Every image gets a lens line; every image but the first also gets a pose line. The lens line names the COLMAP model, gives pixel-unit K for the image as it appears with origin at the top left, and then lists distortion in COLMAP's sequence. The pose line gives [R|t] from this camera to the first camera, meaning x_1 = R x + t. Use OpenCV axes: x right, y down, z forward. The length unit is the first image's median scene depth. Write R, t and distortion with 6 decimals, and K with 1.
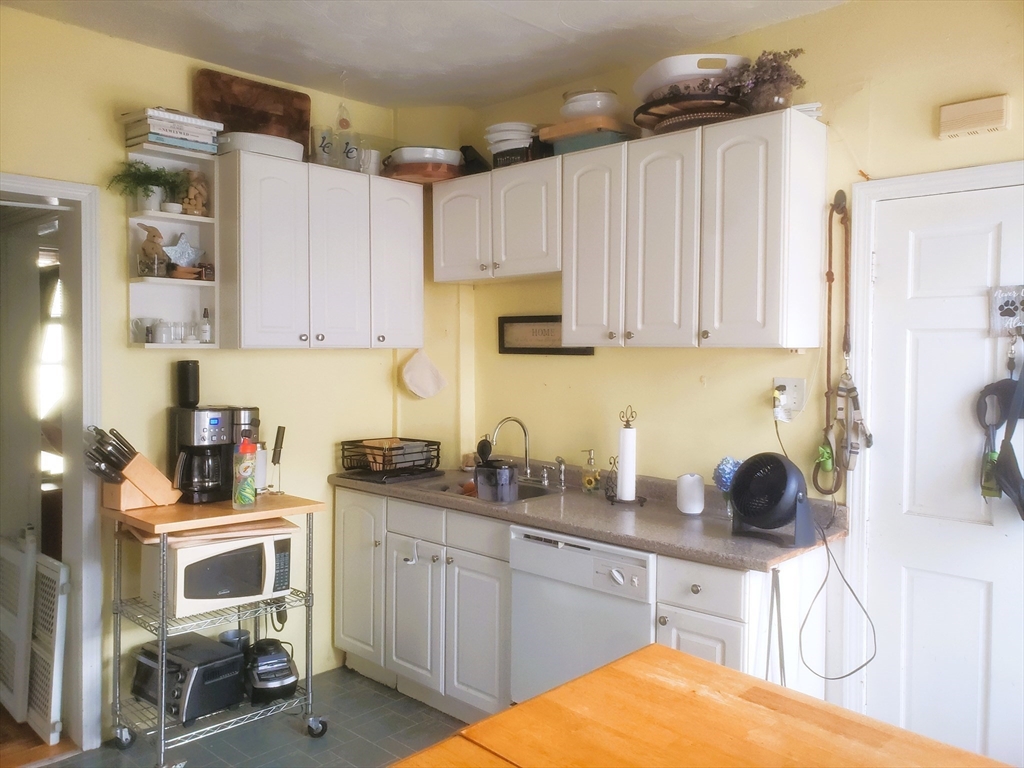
lens RADIAL K [[809.0, 0, 508.5], [0, 809.0, 377.0], [0, 0, 1]] dist [0.014578, -0.006871]
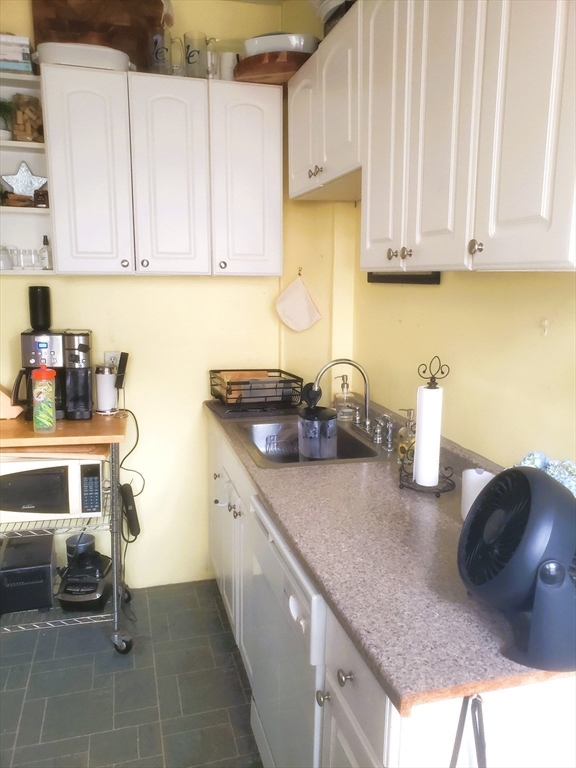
lens RADIAL K [[606.8, 0, 288.8], [0, 606.8, 388.8], [0, 0, 1]] dist [0.014578, -0.006871]
pose [[0.859952, 0.093728, -0.501694, 0.300475], [-0.023317, 0.989181, 0.144835, -0.010359], [0.509841, -0.112853, 0.852834, 0.467733]]
